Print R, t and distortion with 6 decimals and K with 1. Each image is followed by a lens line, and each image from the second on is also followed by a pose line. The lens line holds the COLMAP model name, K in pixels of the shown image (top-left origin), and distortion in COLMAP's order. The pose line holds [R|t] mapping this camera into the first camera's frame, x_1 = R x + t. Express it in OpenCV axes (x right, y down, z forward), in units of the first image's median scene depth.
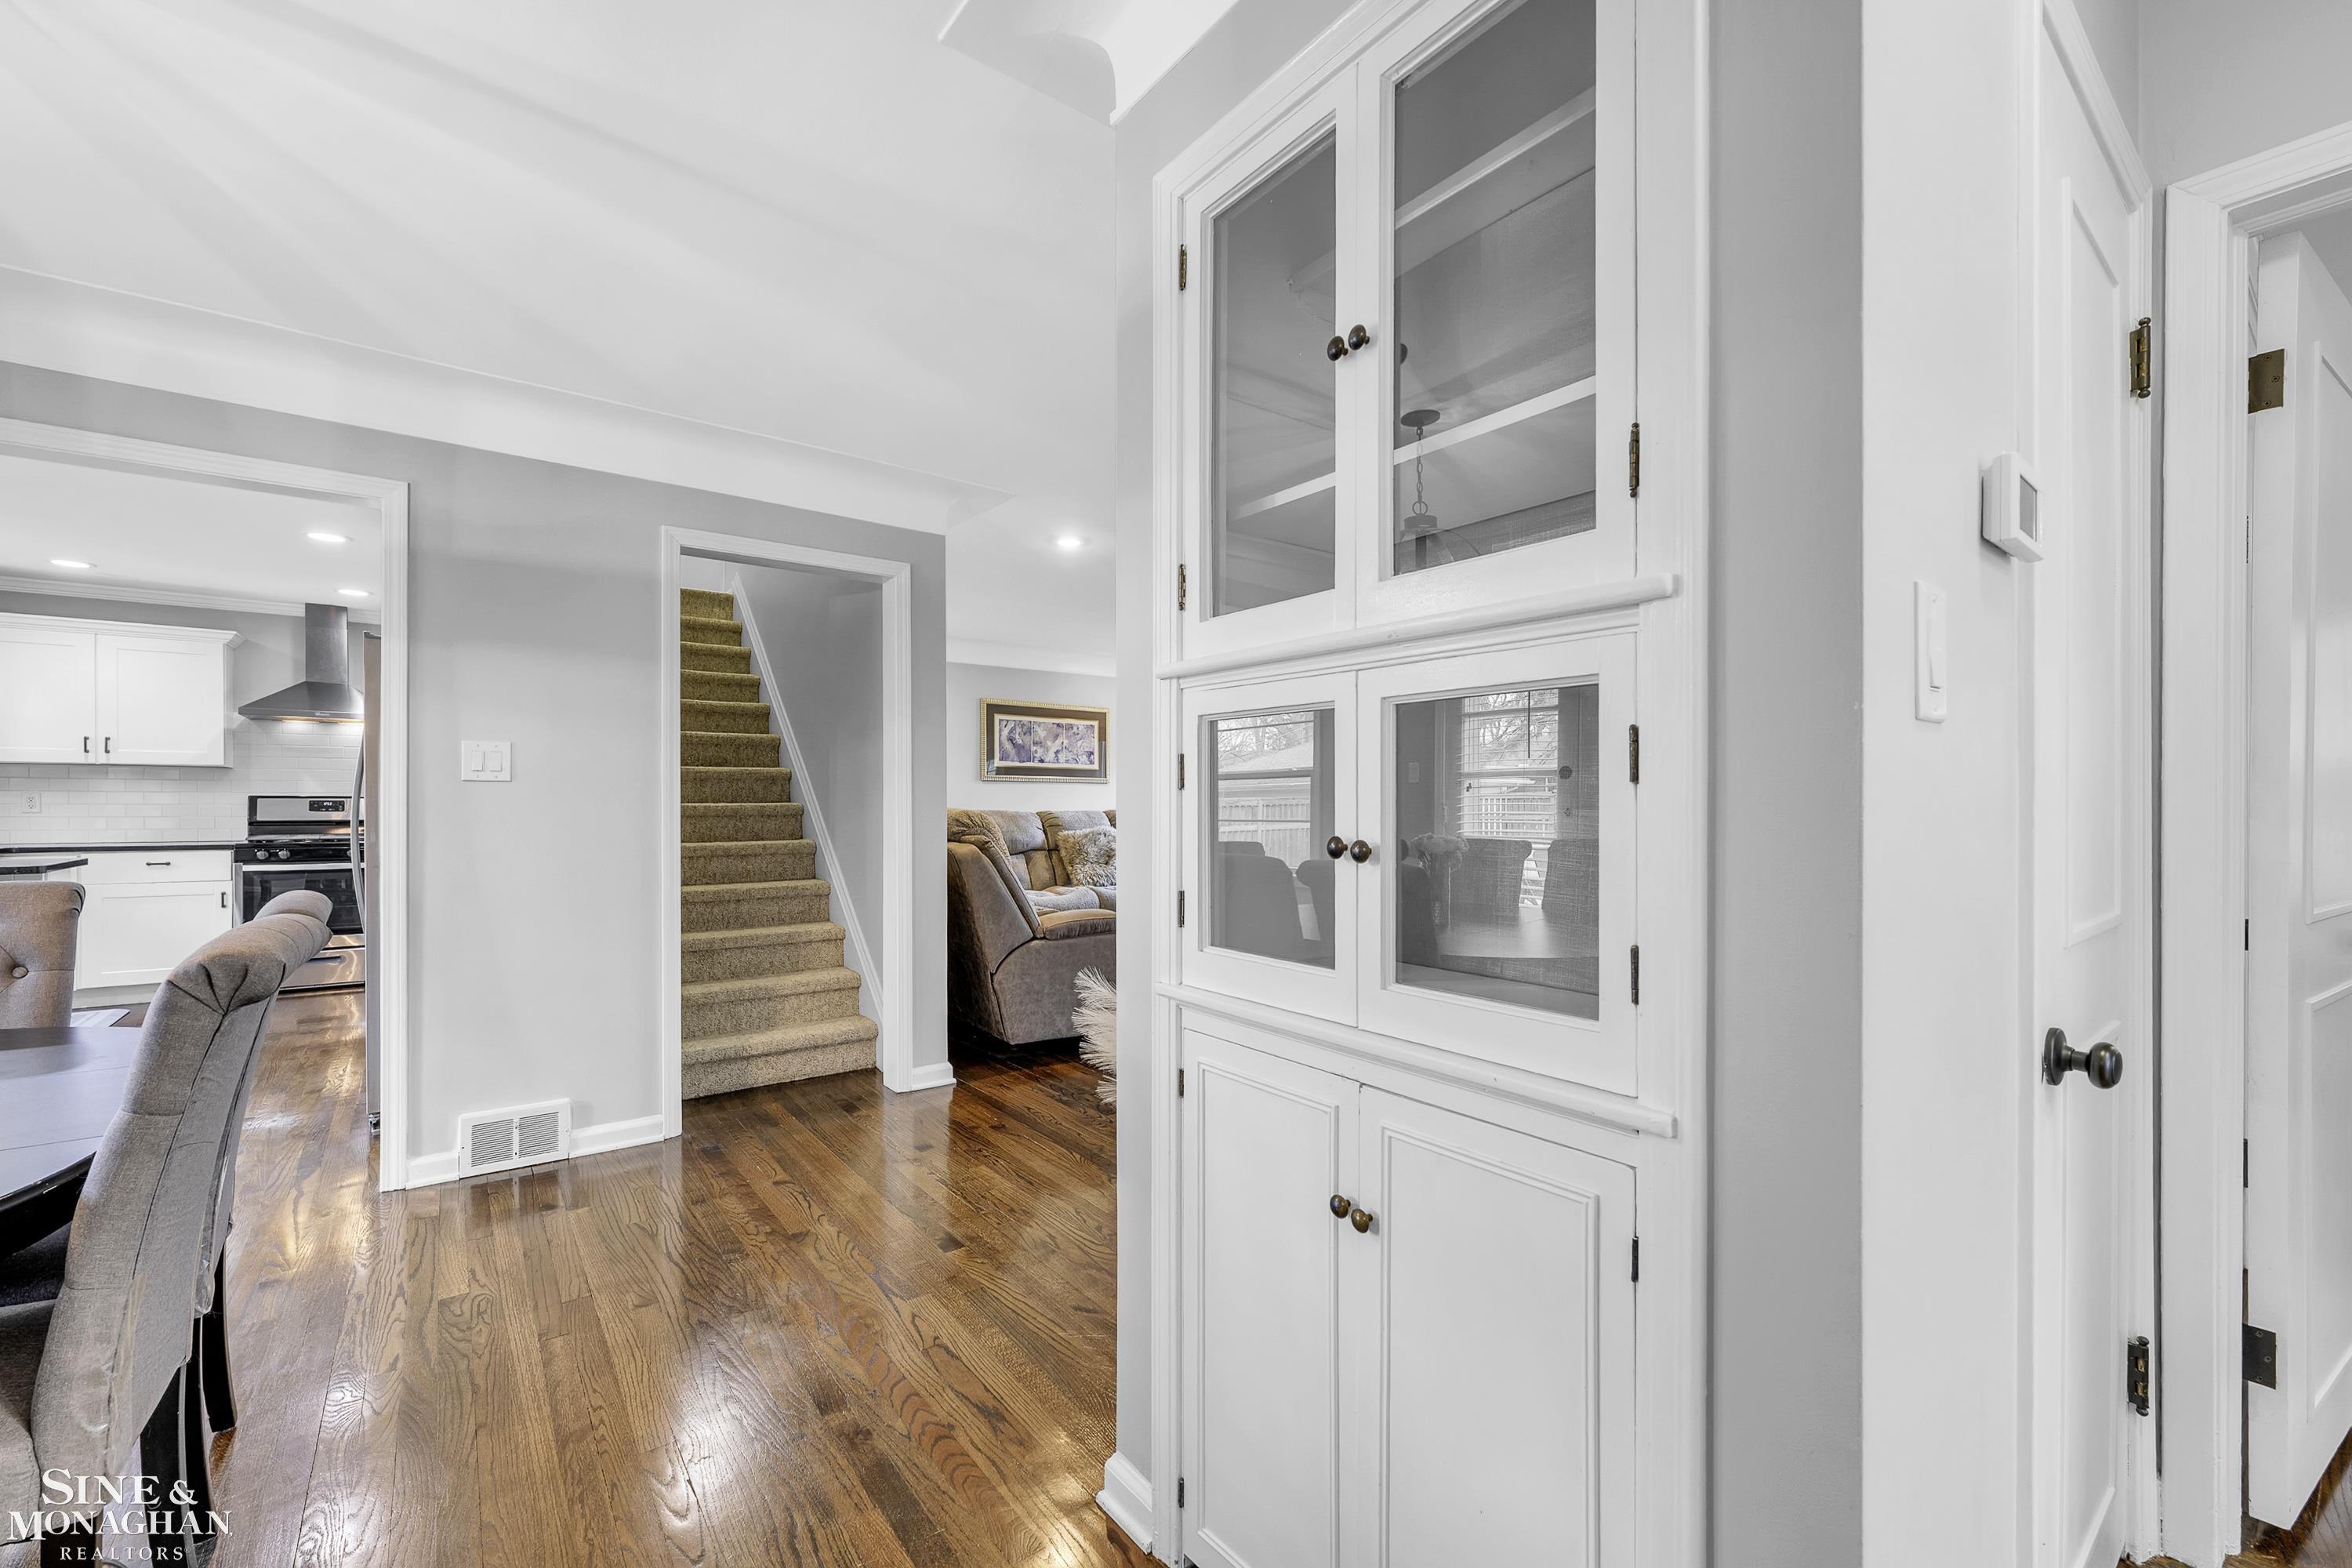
lens RADIAL K [[938.5, 0, 1197.5], [0, 938.5, 800.8], [0, 0, 1]] dist [0.001789, 0.000213]
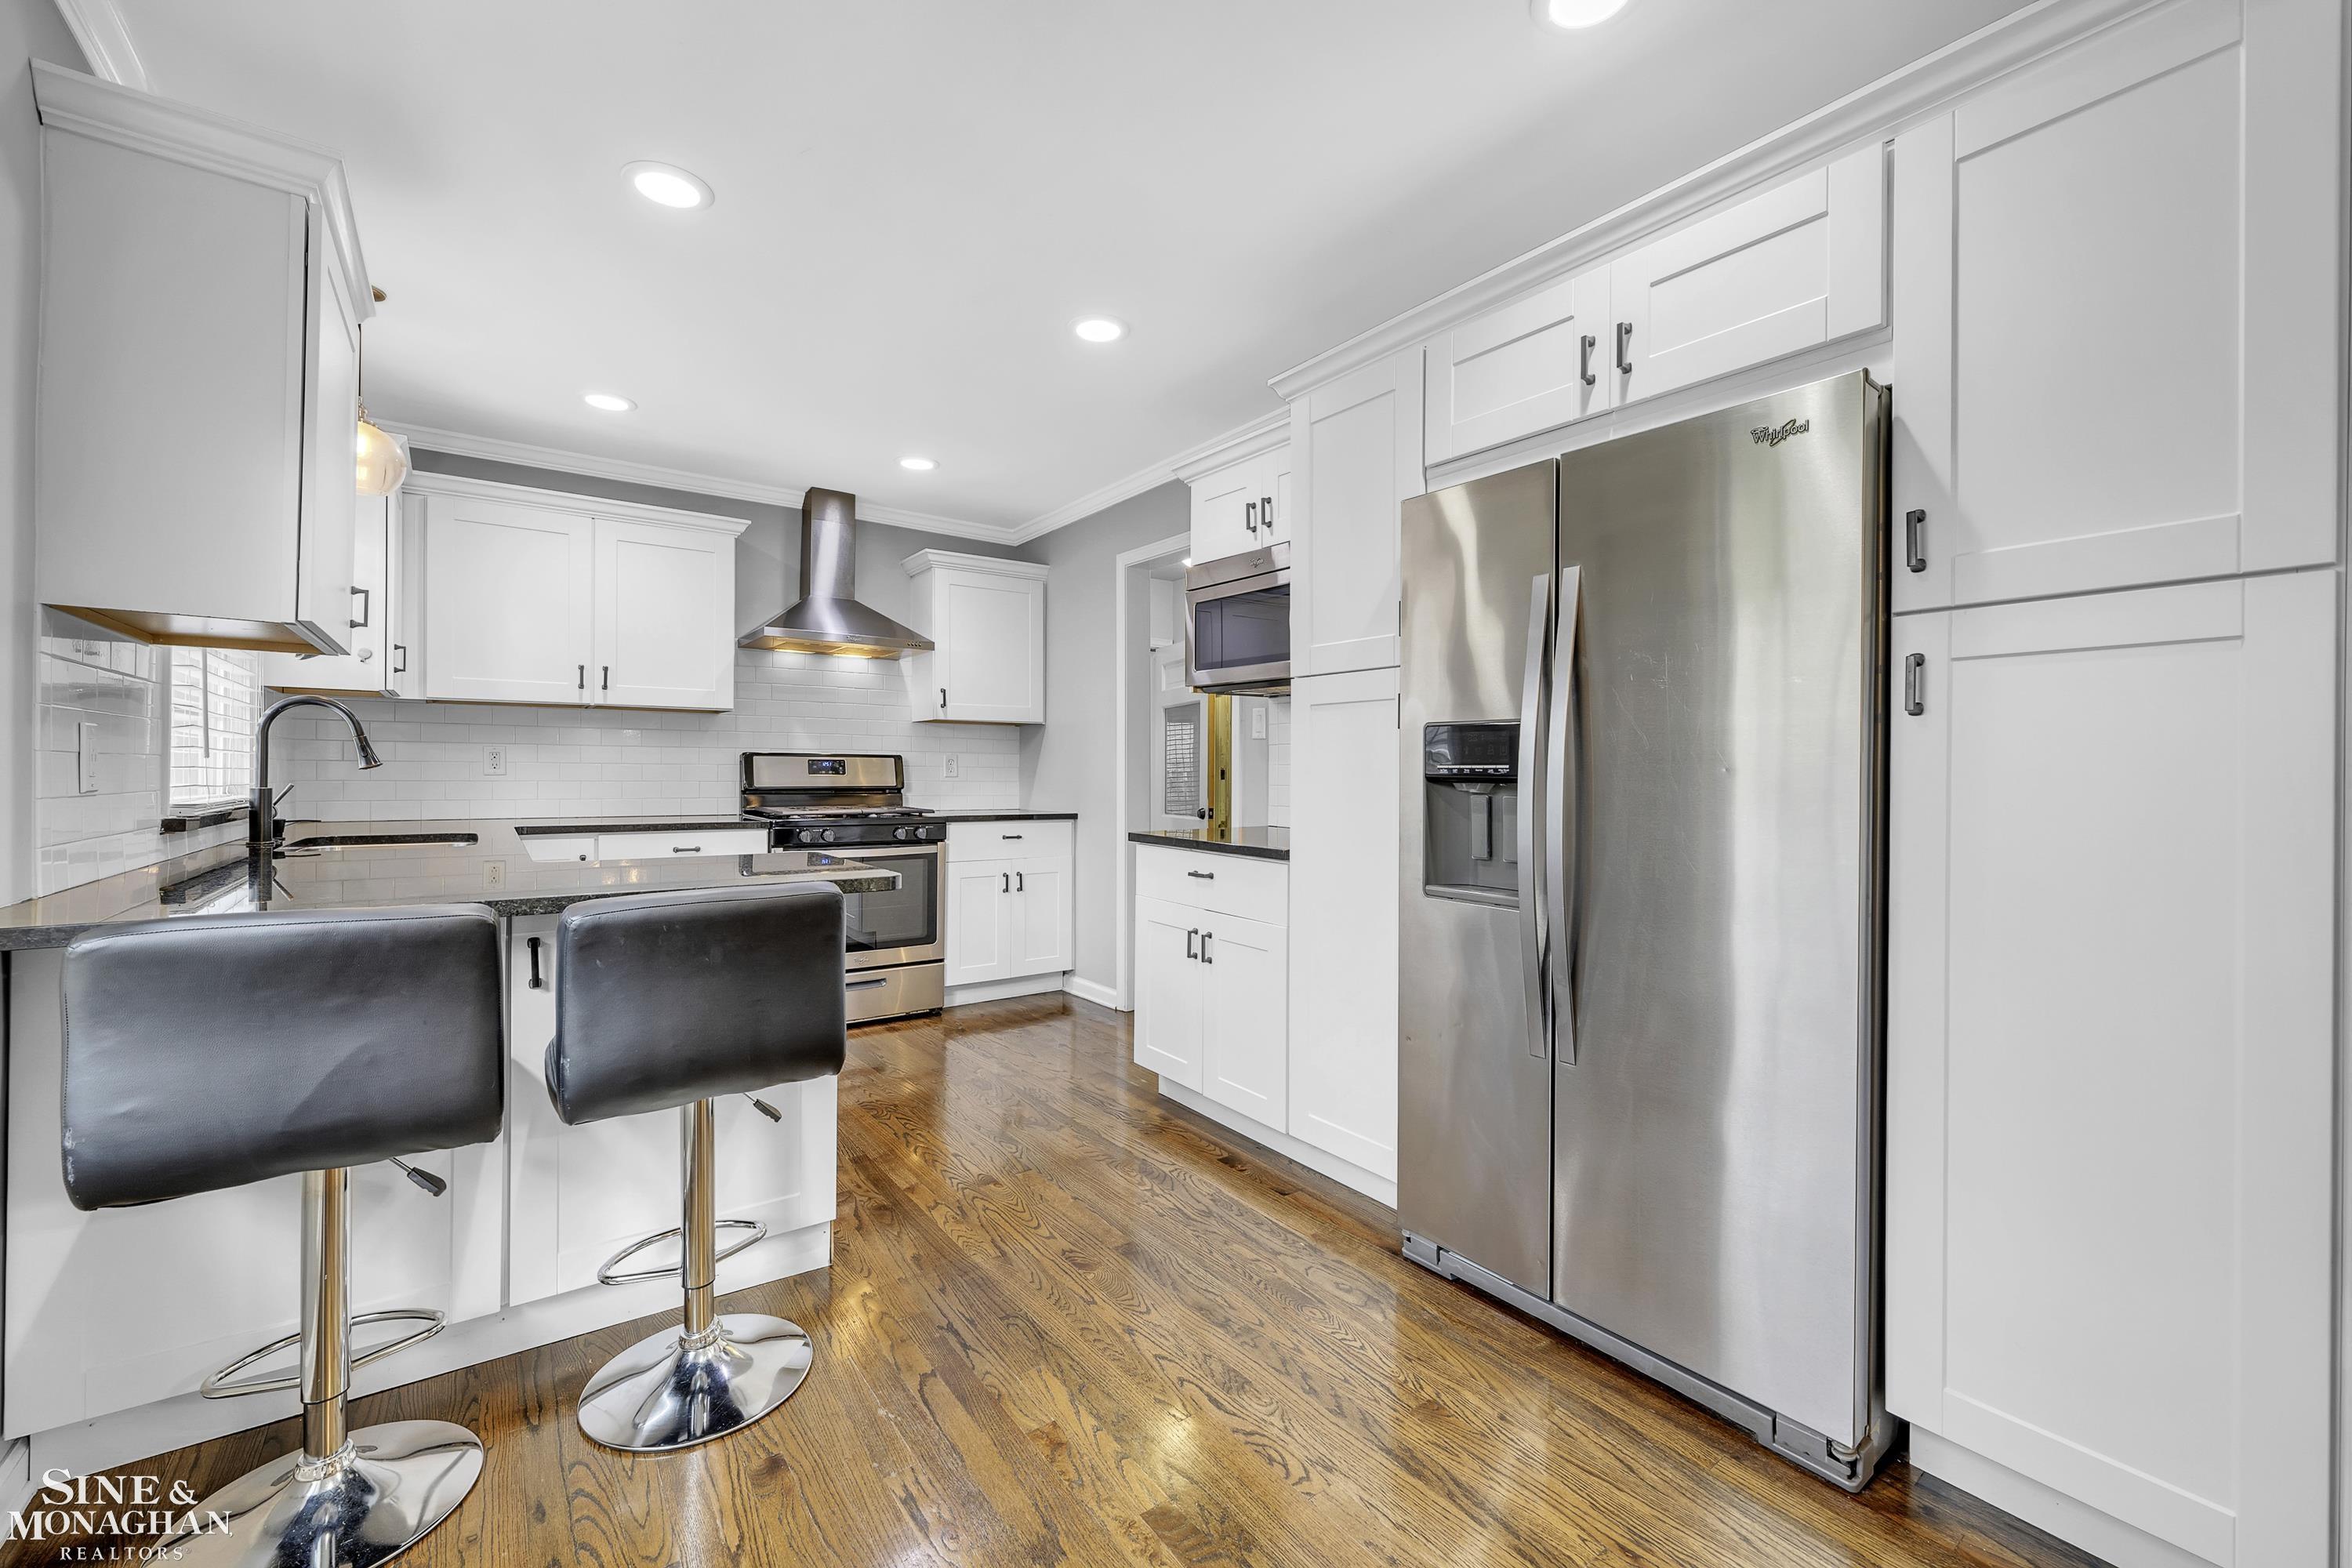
lens RADIAL K [[938.5, 0, 1157.9], [0, 938.5, 773.8], [0, 0, 1]] dist [0.001789, 0.000213]
pose [[0.998677, 0.006007, -0.051073, -0.708726], [-0.005905, 0.999980, 0.002153, 0.008066], [0.051085, -0.001848, 0.998693, 0.321752]]
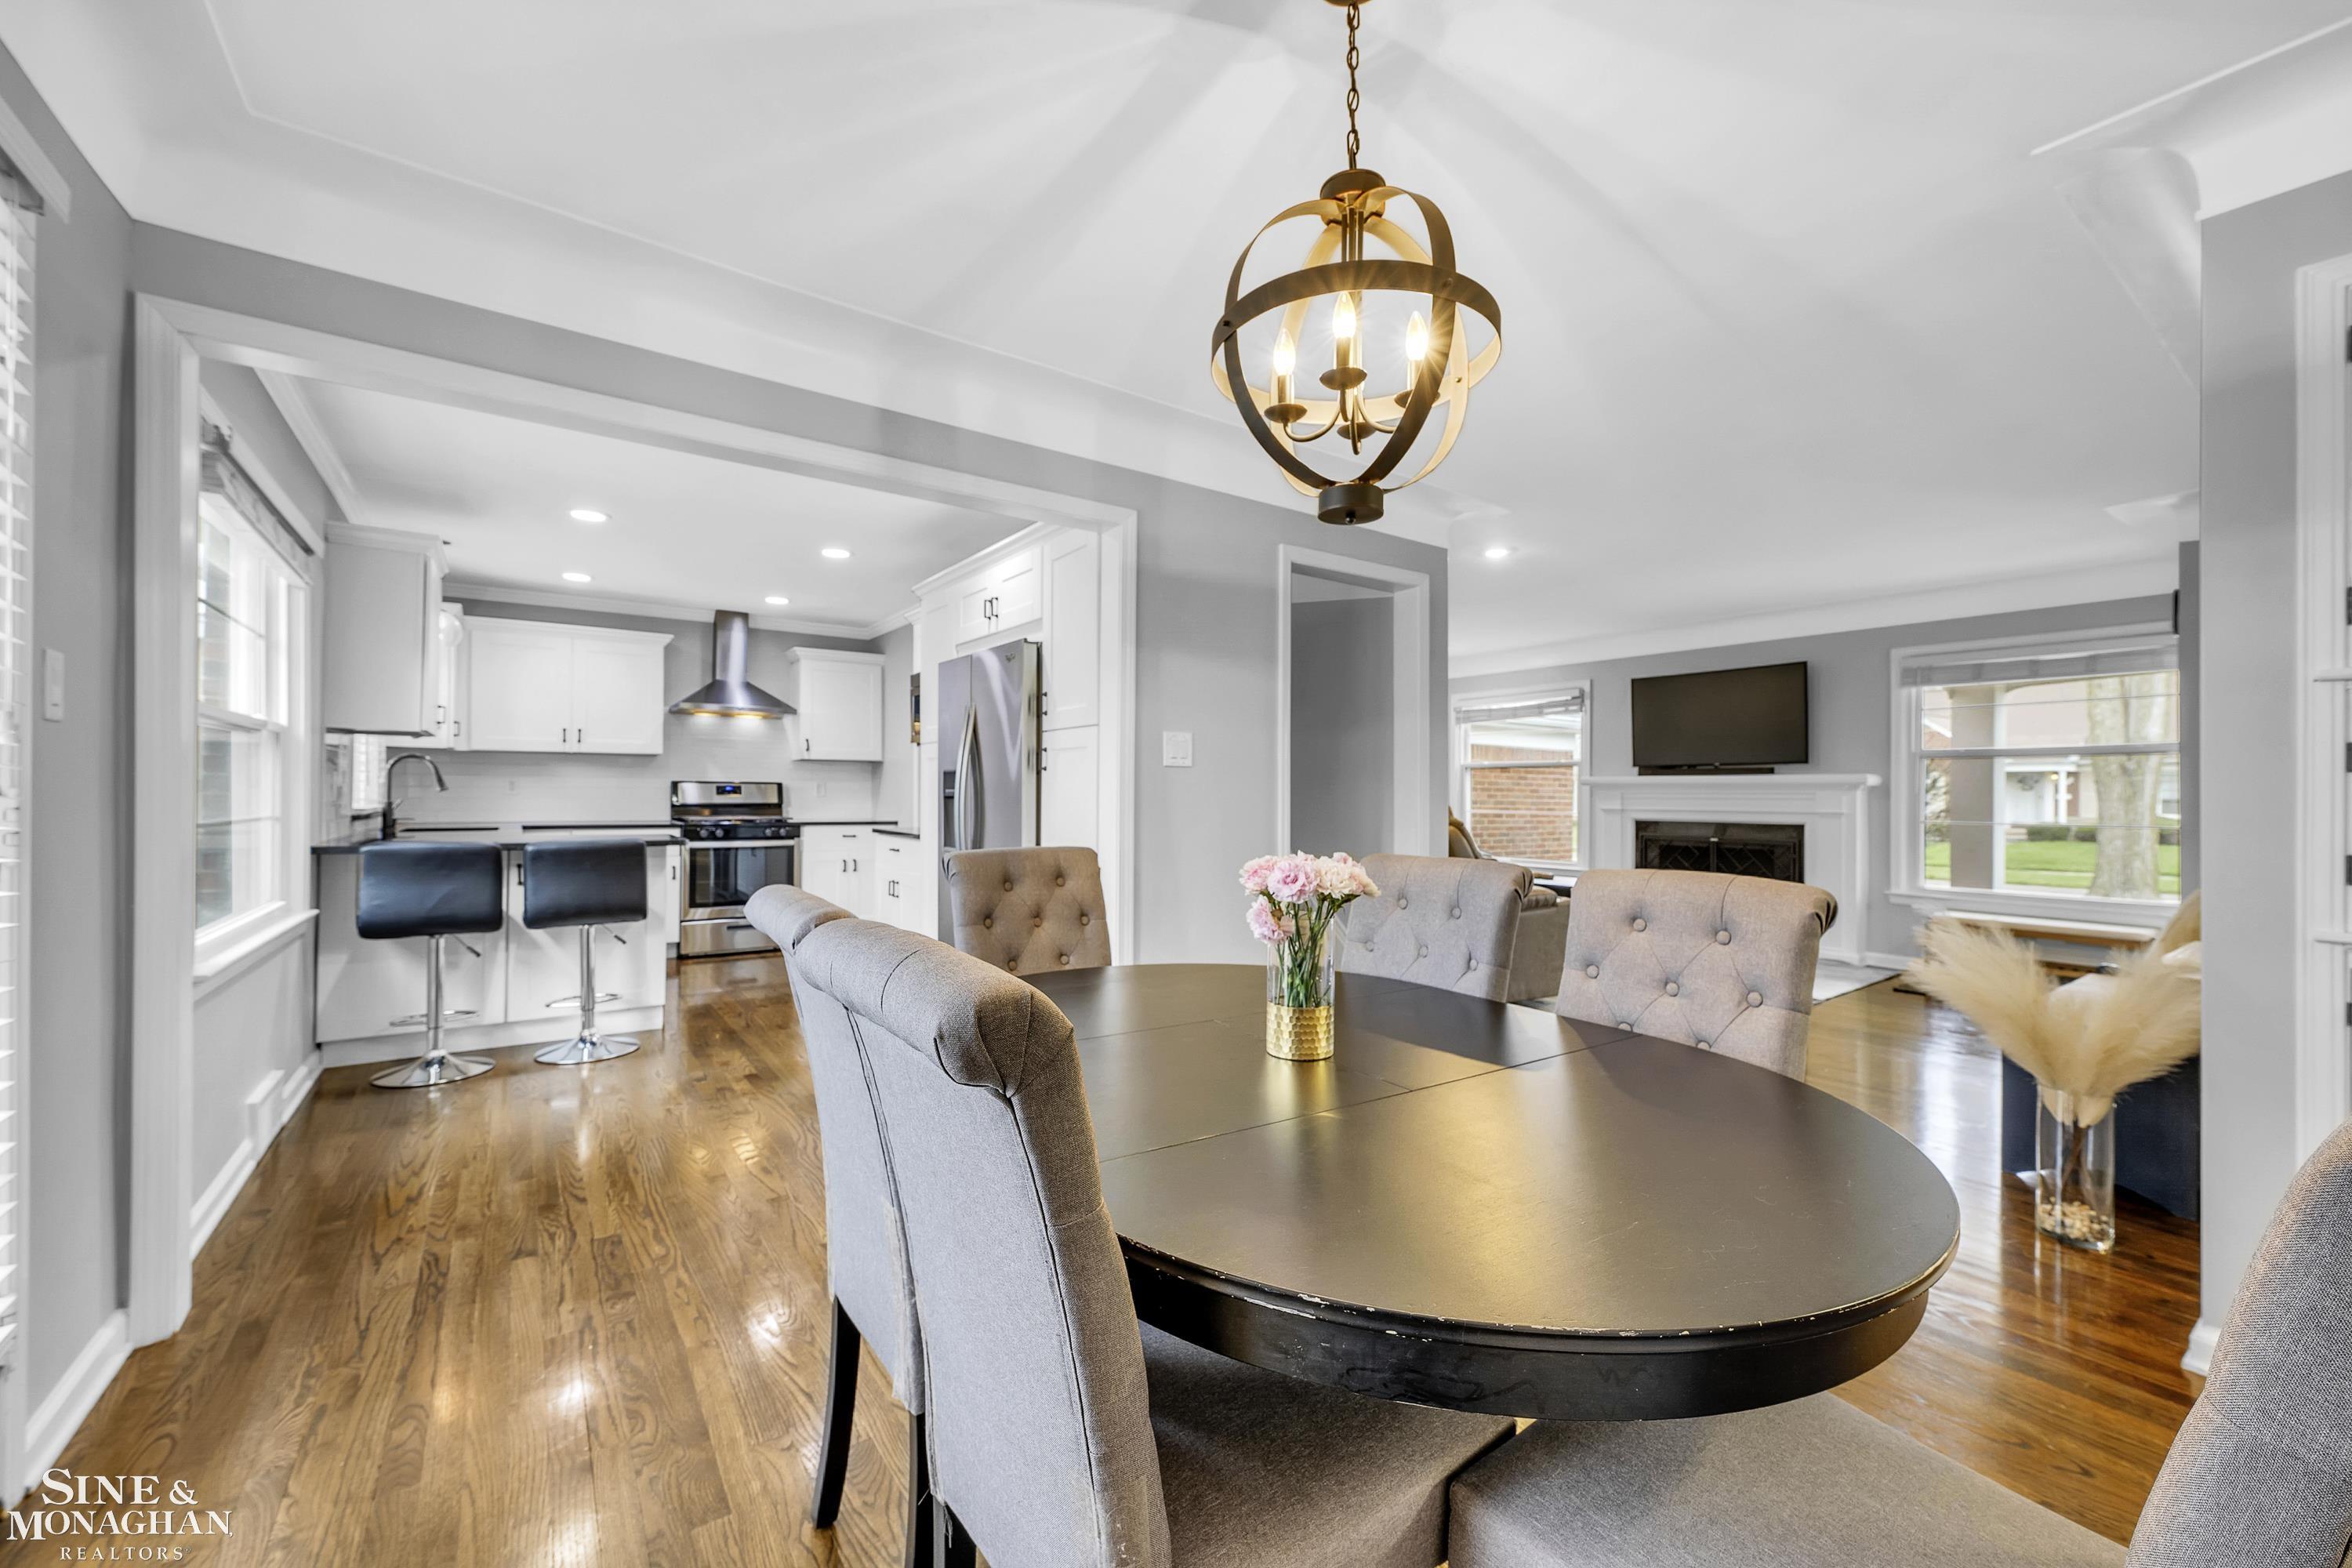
lens RADIAL K [[938.5, 0, 1178.6], [0, 938.5, 790.0], [0, 0, 1]] dist [0.001789, 0.000213]
pose [[0.998074, 0.005961, -0.061747, -0.364959], [-0.006250, 0.999970, -0.004494, 0.007392], [0.061718, 0.004871, 0.998082, -0.086344]]
